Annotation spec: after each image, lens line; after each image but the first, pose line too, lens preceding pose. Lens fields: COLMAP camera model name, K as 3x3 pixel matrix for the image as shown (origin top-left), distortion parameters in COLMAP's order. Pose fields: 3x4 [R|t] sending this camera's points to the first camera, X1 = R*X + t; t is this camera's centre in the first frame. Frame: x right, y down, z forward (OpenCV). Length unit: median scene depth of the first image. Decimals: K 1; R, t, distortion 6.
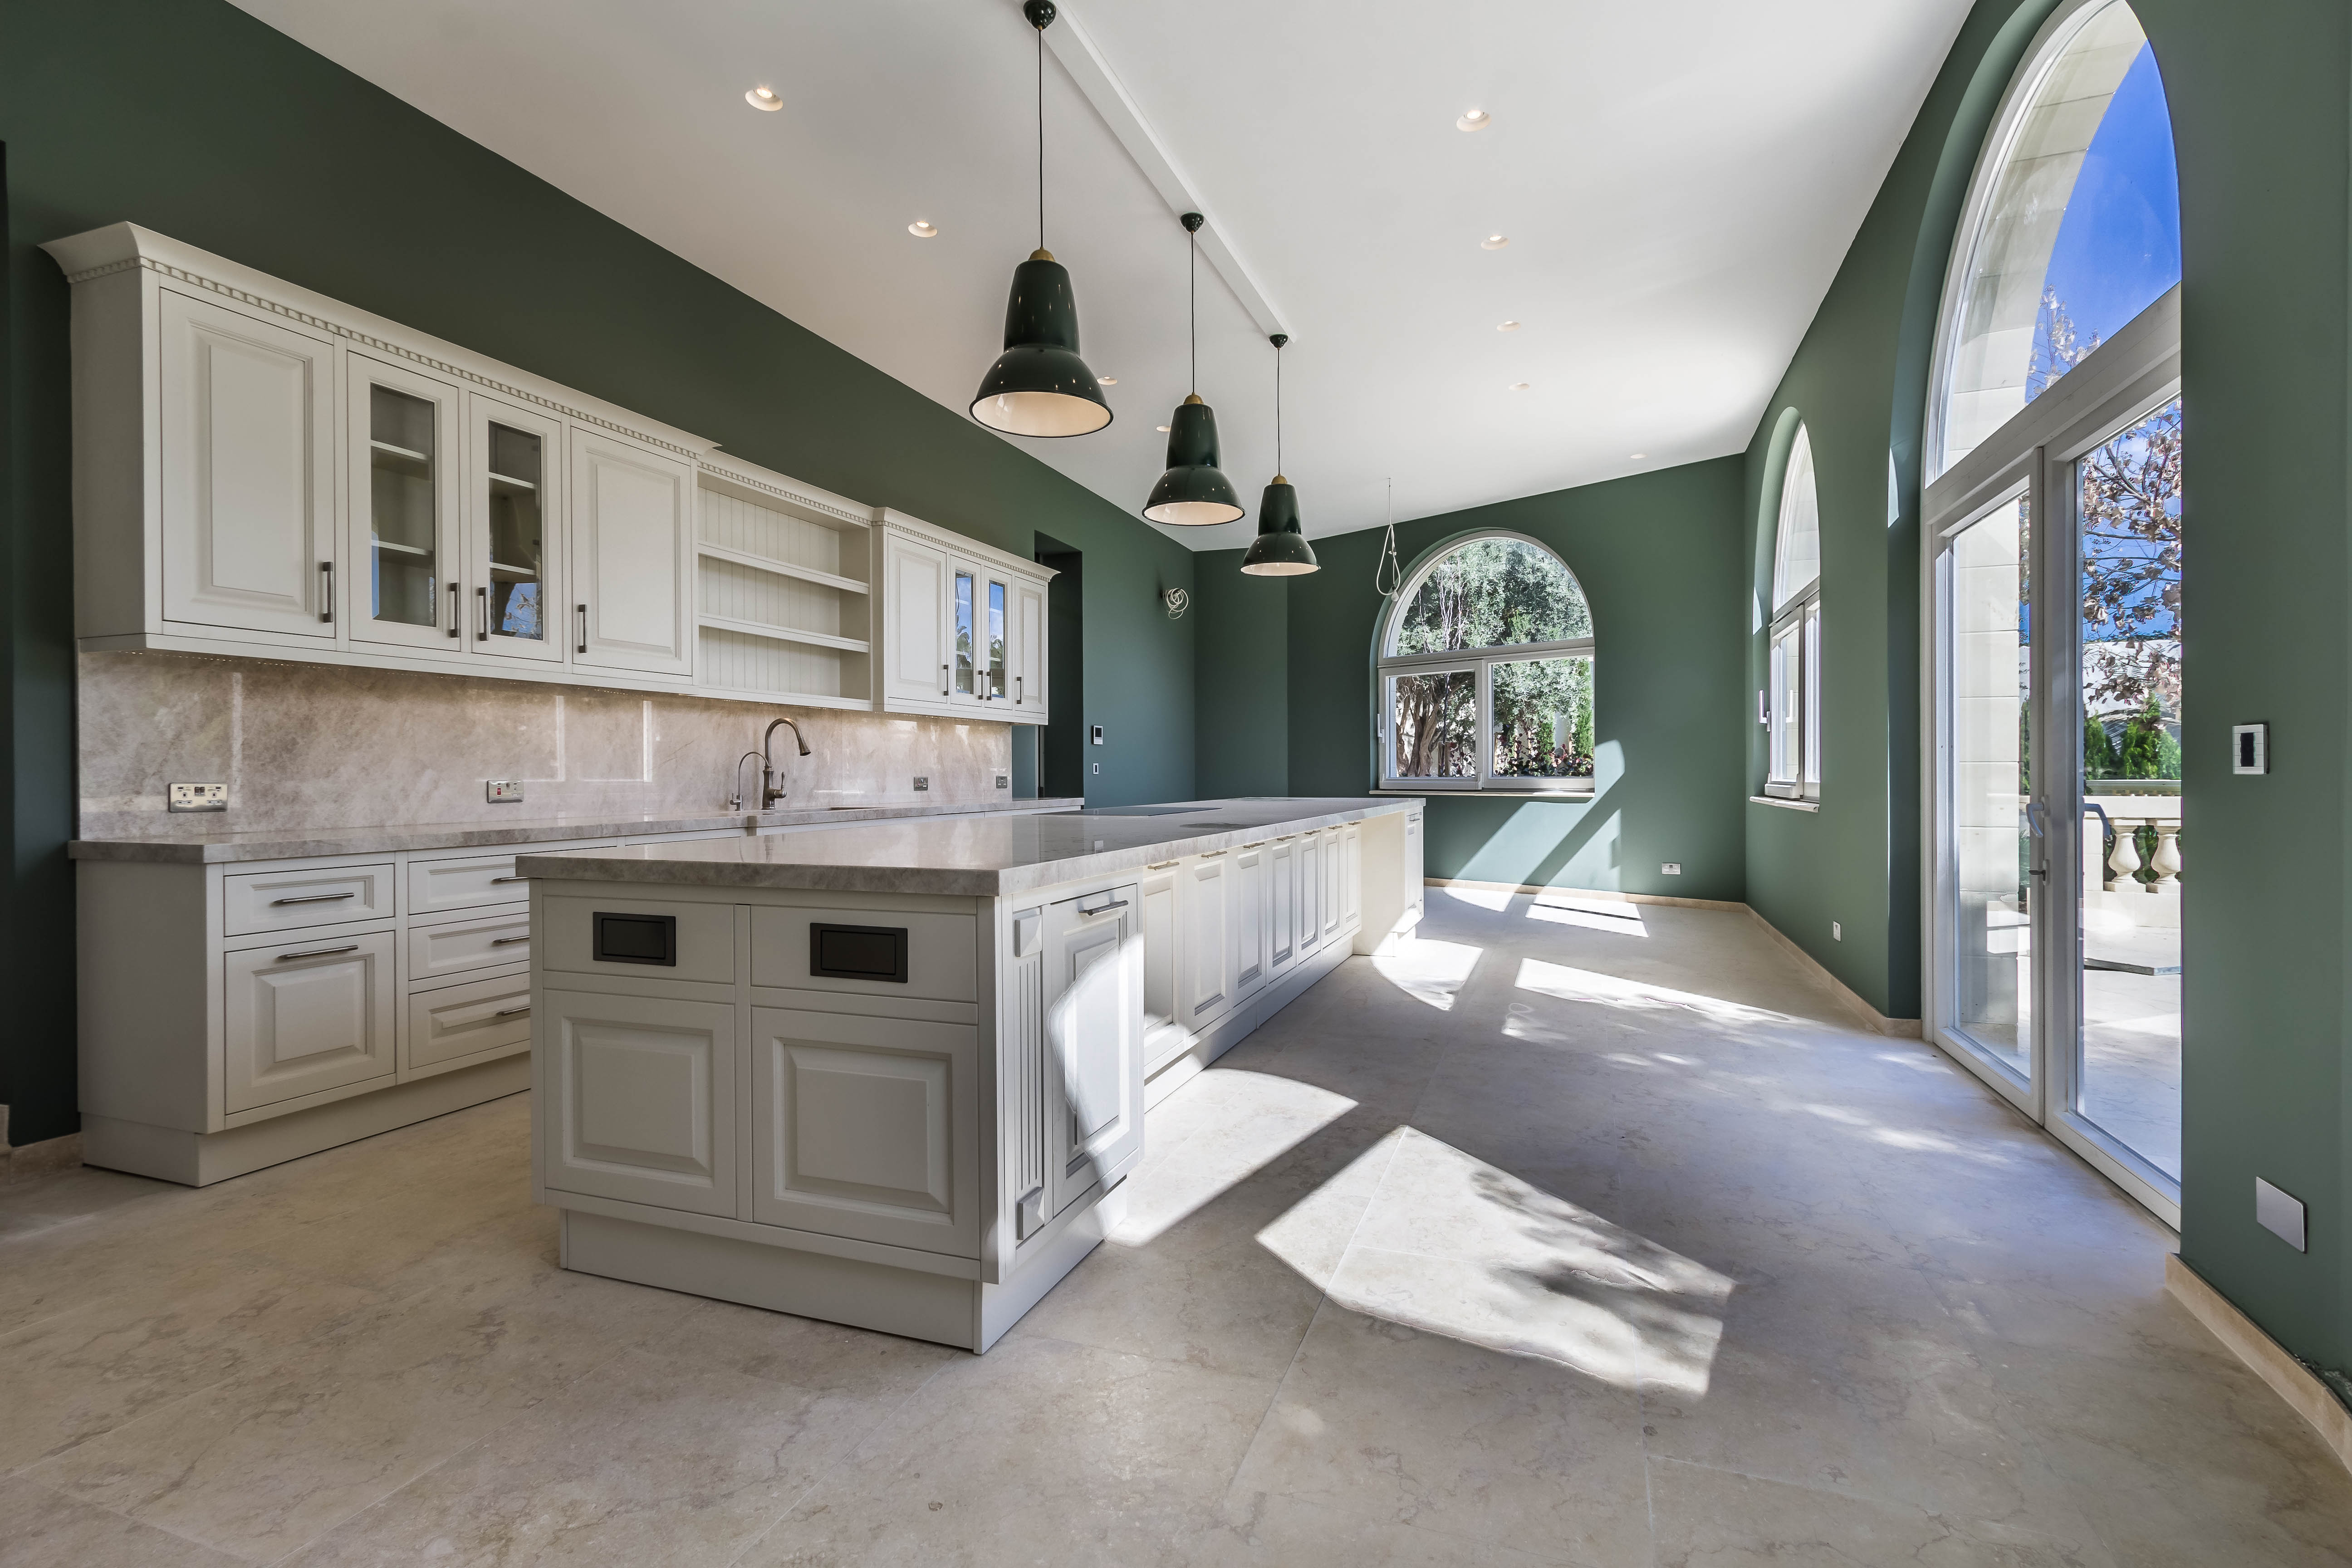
lens RADIAL K [[1080.4, 0, 1171.8], [0, 1080.4, 775.5], [0, 0, 1]] dist [0.002208, 0.000823]
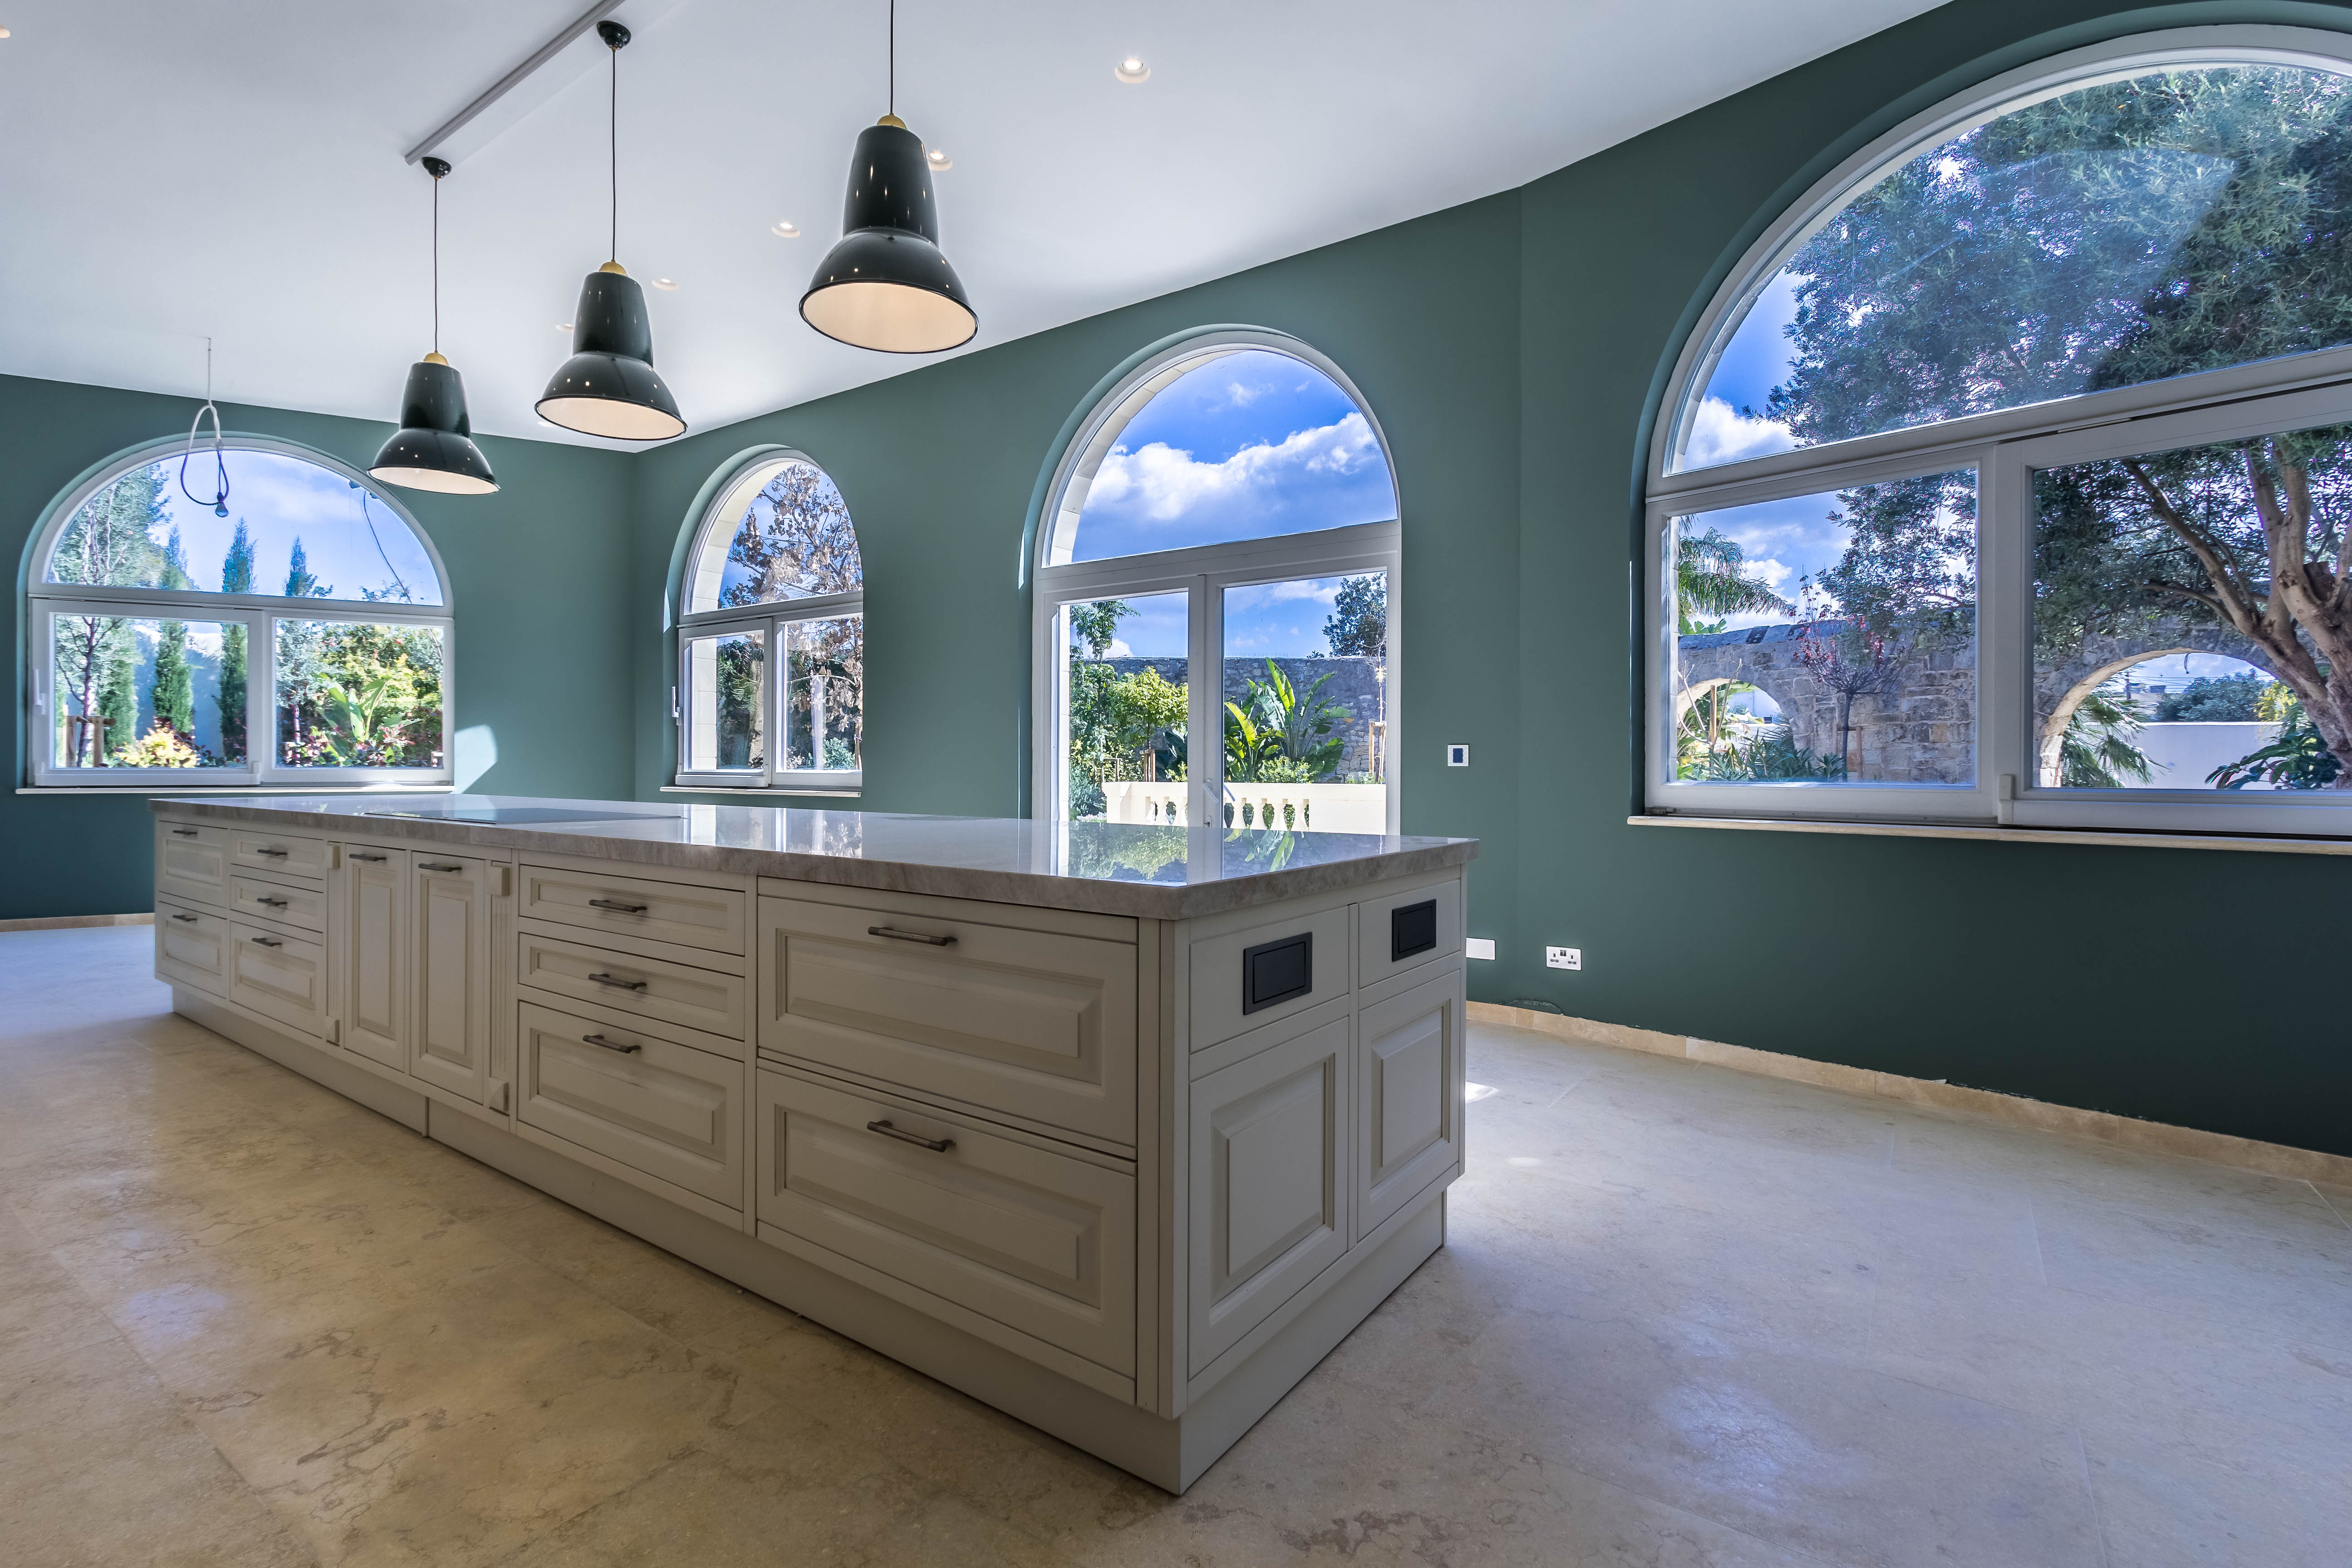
lens RADIAL K [[1092.5, 0, 1169.3], [0, 1092.5, 759.6], [0, 0, 1]] dist [0.001691, 0.000521]
pose [[0.262967, 0.010796, 0.964744, -1.316192], [-0.003341, 0.999942, -0.010279, 0.010024], [-0.964799, -0.000520, 0.262988, 0.893952]]
